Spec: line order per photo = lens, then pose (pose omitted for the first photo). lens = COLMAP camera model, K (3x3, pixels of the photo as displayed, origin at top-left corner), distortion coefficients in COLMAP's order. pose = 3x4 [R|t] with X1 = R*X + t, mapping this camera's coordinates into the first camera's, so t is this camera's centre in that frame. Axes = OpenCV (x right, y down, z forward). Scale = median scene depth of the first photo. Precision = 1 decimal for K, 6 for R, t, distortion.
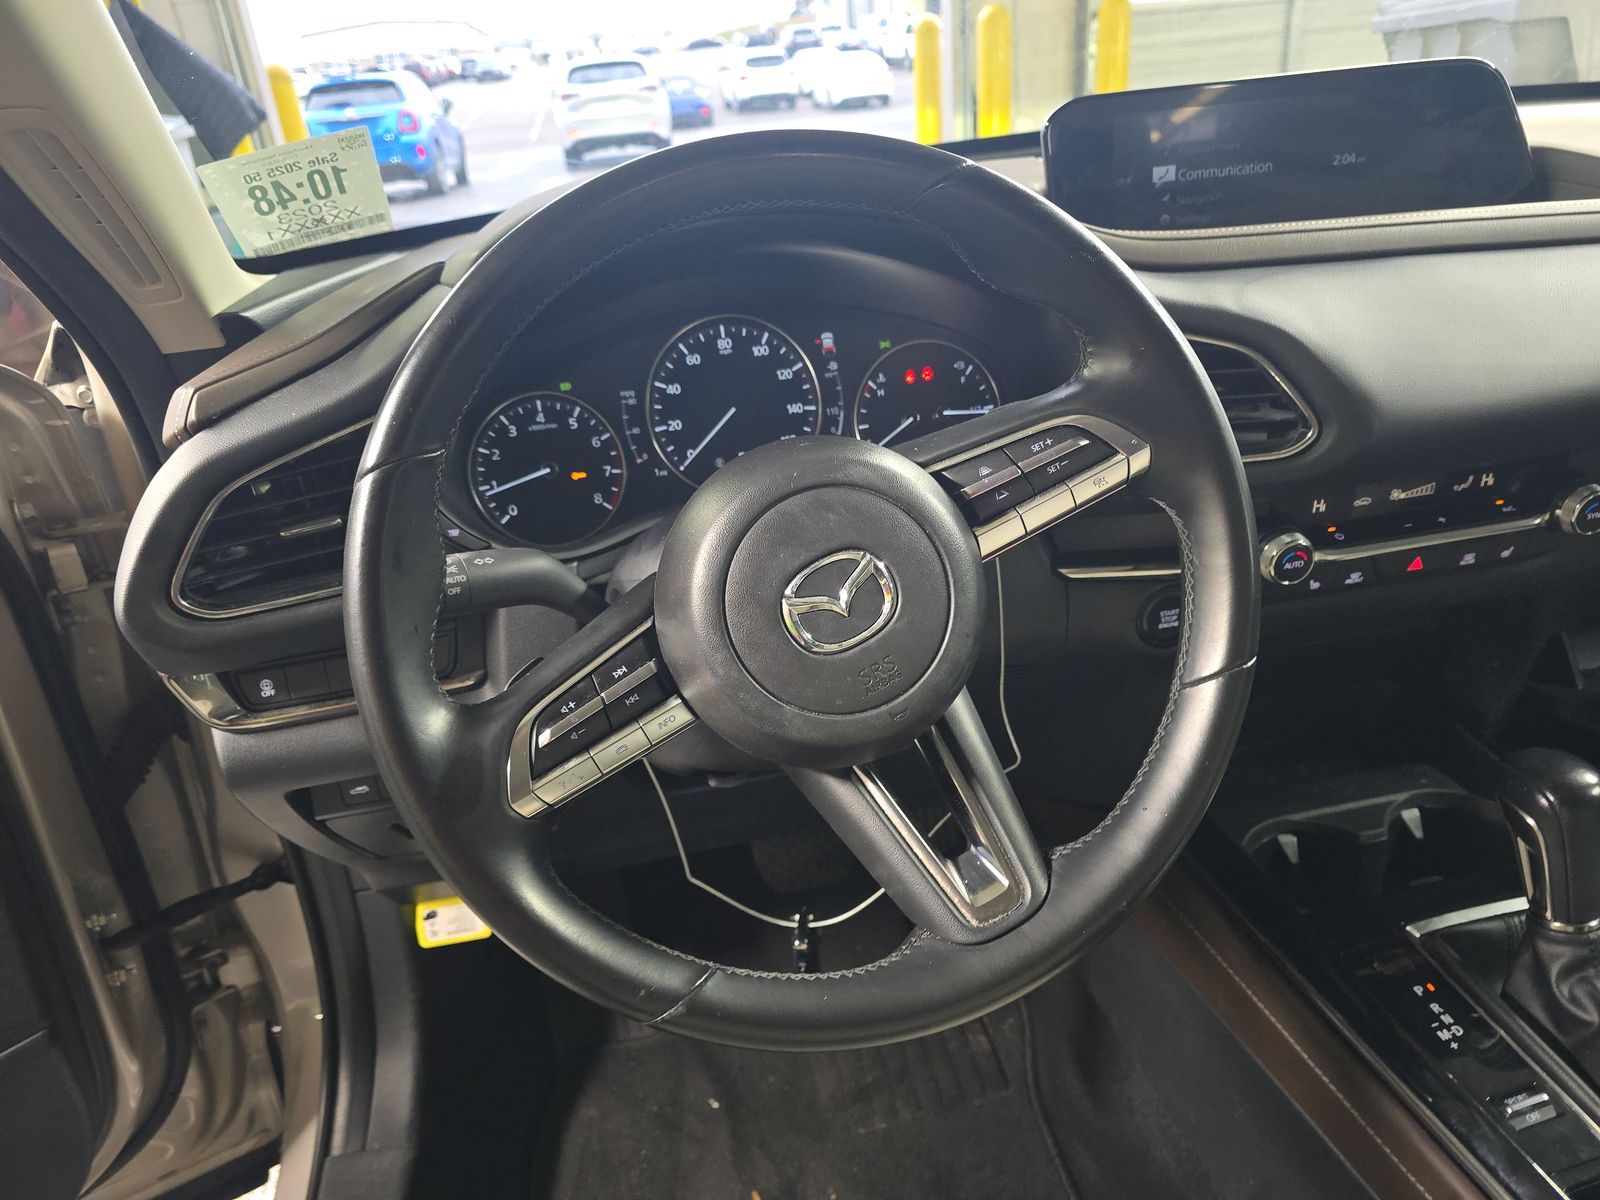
lens RADIAL K [[1083.5, 0, 790.4], [0, 1083.5, 598.5], [0, 0, 1]] dist [0.020796, -0.024948]
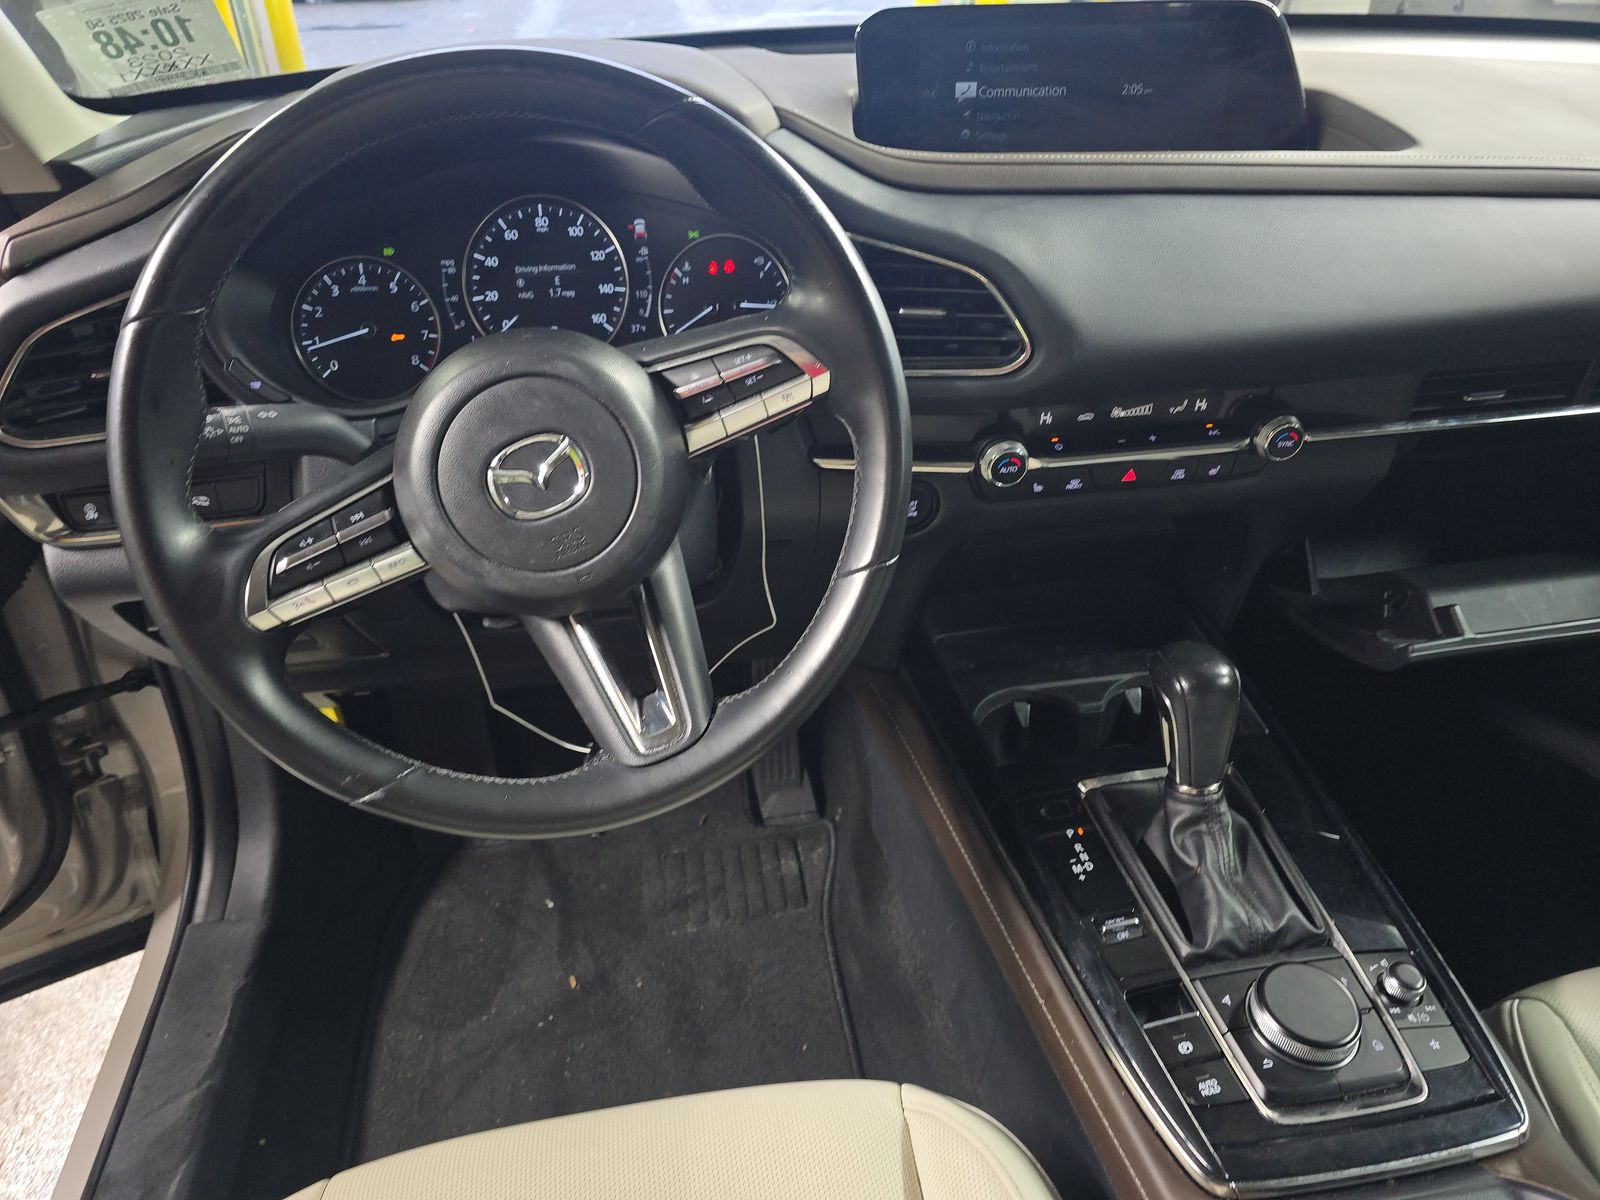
lens RADIAL K [[1083.5, 0, 807.6], [0, 1083.5, 595.6], [0, 0, 1]] dist [0.020796, -0.024948]
pose [[0.997126, 0.069833, 0.029372, 0.201072], [-0.073055, 0.988989, 0.128700, -0.027073], [-0.020061, -0.130476, 0.991248, -0.124021]]
